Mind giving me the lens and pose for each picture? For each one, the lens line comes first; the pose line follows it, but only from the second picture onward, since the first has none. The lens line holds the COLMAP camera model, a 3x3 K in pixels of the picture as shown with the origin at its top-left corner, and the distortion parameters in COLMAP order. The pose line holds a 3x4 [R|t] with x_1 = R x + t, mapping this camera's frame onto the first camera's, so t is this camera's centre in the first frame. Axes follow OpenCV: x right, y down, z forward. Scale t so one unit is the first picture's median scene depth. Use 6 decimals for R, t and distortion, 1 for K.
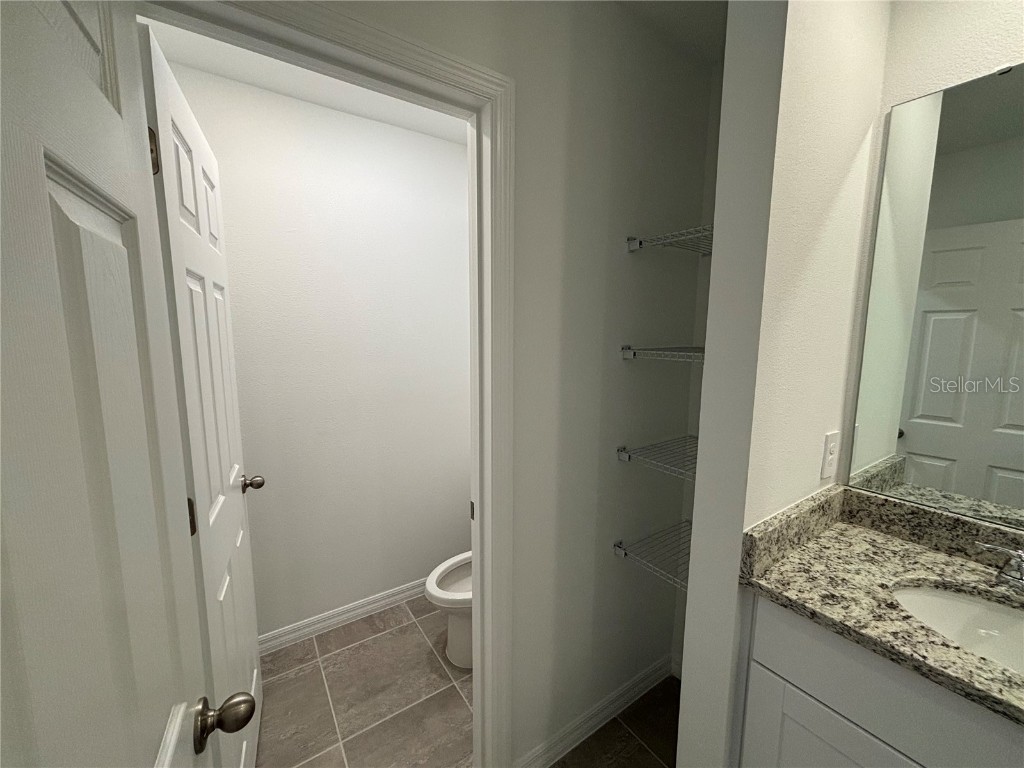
lens RADIAL K [[412.9, 0, 511.2], [0, 412.9, 380.2], [0, 0, 1]] dist [-0.000087, -0.000153]
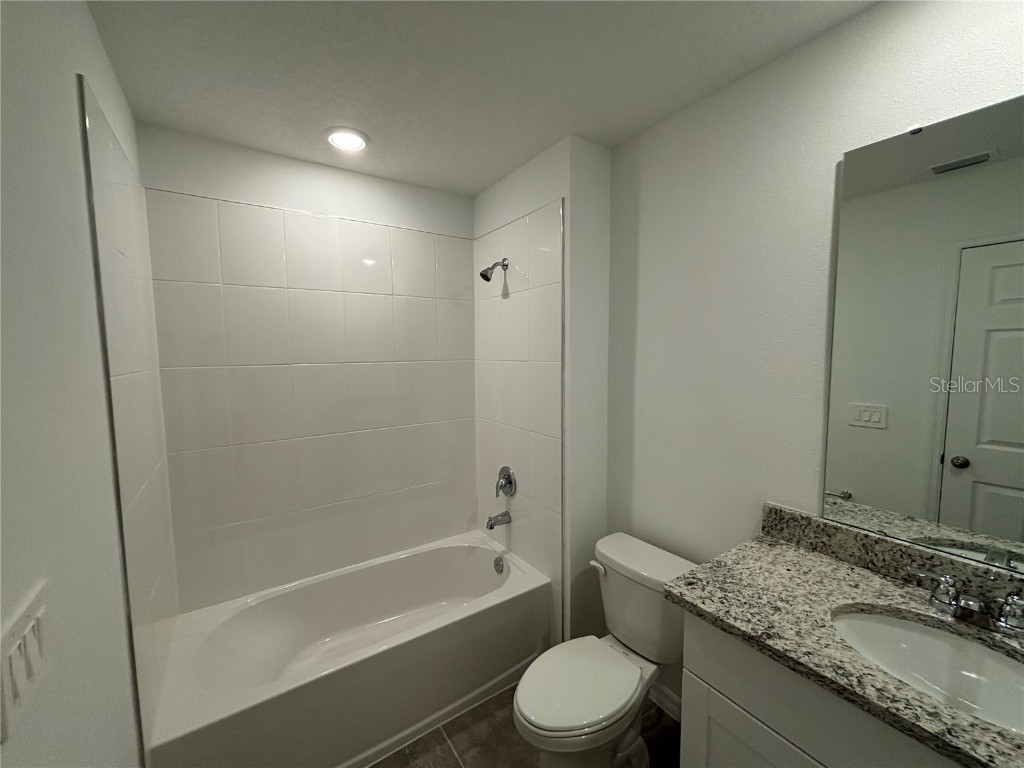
lens RADIAL K [[405.2, 0, 489.8], [0, 405.2, 383.3], [0, 0, 1]] dist [0.002570, 0.000118]
pose [[0.999583, -0.014235, -0.025132, 0.458476], [0.013019, 0.998768, -0.047893, 0.043288], [0.025783, 0.047546, 0.998536, -0.630910]]
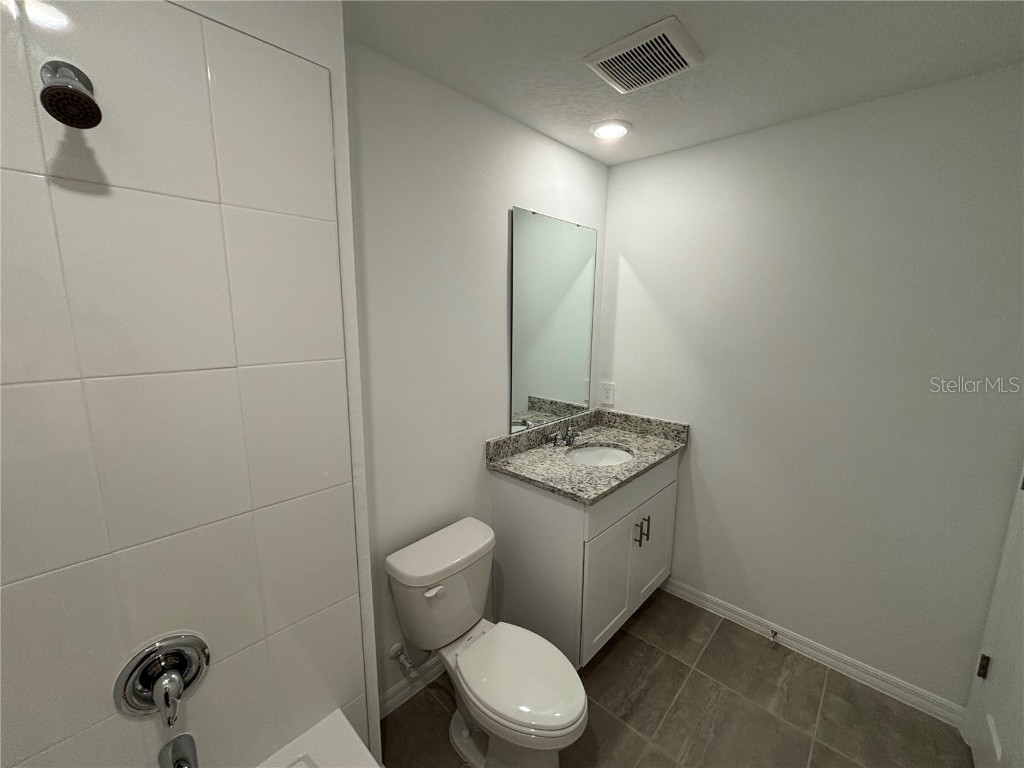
lens RADIAL K [[413.0, 0, 512.0], [0, 413.0, 384.0], [0, 0, 1]] dist [0.001317, 0.000275]
pose [[-0.226997, -0.167375, 0.959405, -0.343881], [0.118758, 0.973012, 0.197847, -0.196055], [-0.966628, 0.158847, -0.200993, 0.766776]]
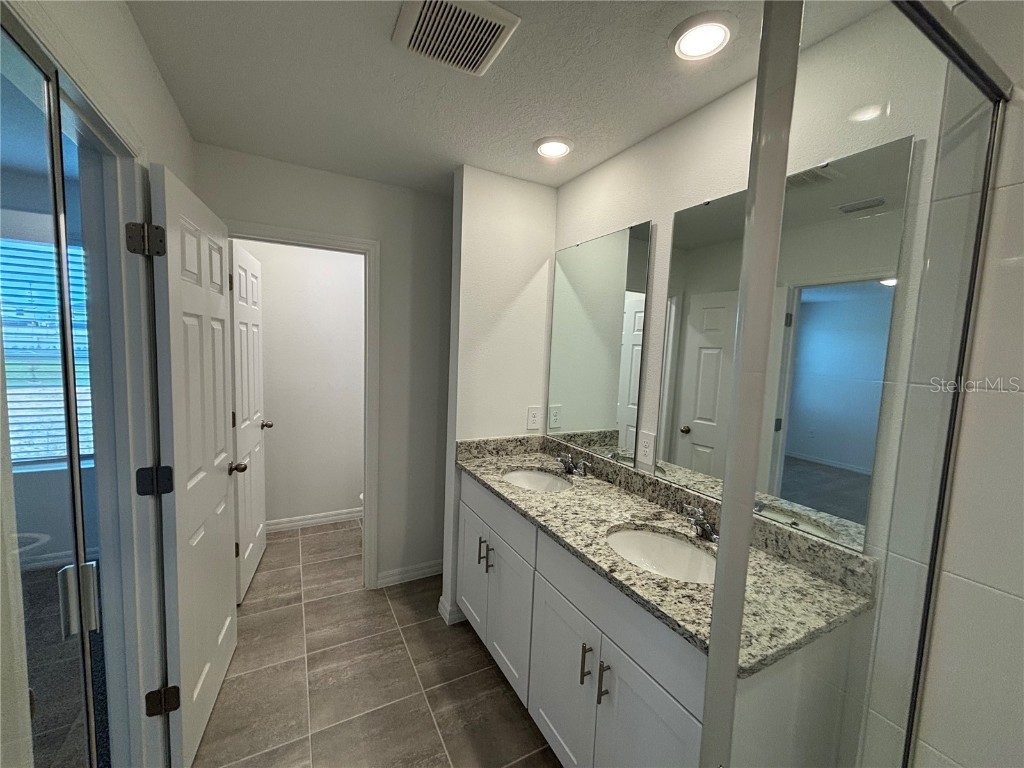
lens RADIAL K [[411.3, 0, 510.2], [0, 411.3, 384.1], [0, 0, 1]] dist [0.001730, -0.000232]
pose [[0.993900, 0.042712, -0.101675, 0.914832], [-0.046972, 0.998100, -0.039884, 0.108853], [0.099778, 0.044417, 0.994018, -1.068282]]
